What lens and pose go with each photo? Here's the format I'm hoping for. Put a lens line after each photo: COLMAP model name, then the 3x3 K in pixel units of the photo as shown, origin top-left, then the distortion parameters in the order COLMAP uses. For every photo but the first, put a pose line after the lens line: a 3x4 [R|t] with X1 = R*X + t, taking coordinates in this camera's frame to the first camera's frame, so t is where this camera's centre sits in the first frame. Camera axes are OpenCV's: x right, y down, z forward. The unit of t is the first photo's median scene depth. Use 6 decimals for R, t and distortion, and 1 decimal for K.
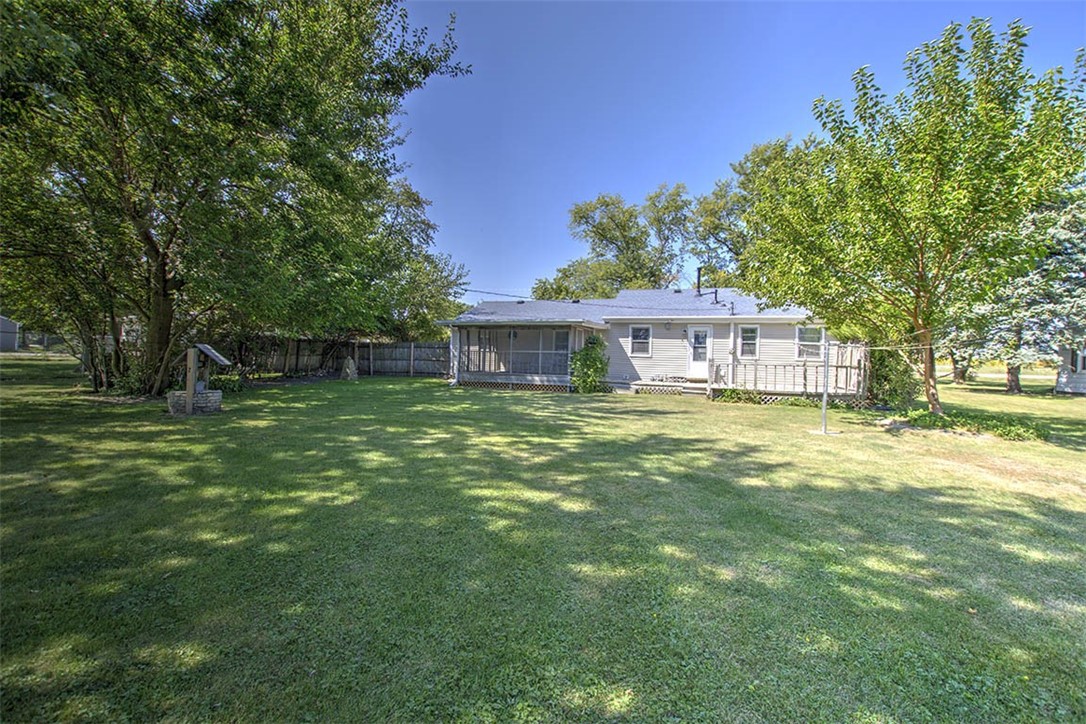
lens RADIAL K [[485.2, 0, 543.6], [0, 485.2, 331.9], [0, 0, 1]] dist [0.001432, 0.000173]
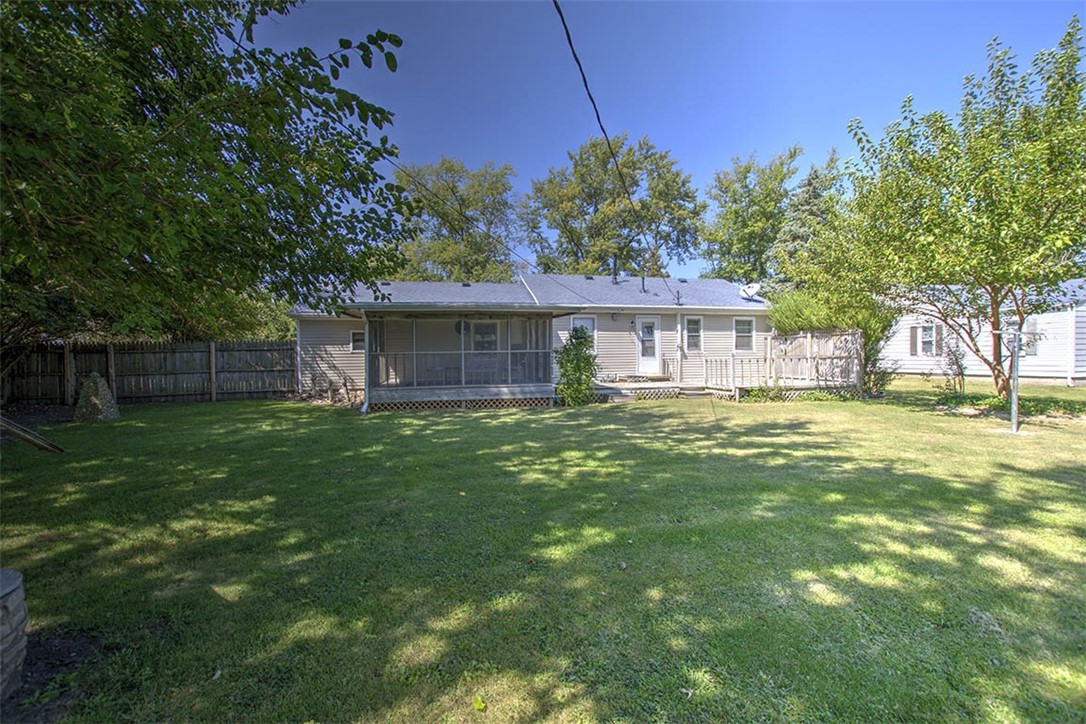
lens RADIAL K [[485.2, 0, 543.6], [0, 485.2, 331.9], [0, 0, 1]] dist [0.001432, 0.000173]
pose [[0.843517, -0.008292, 0.537038, -0.319357], [0.003306, 0.999942, 0.010246, 0.006038], [-0.537092, -0.006867, 0.843496, 0.370603]]
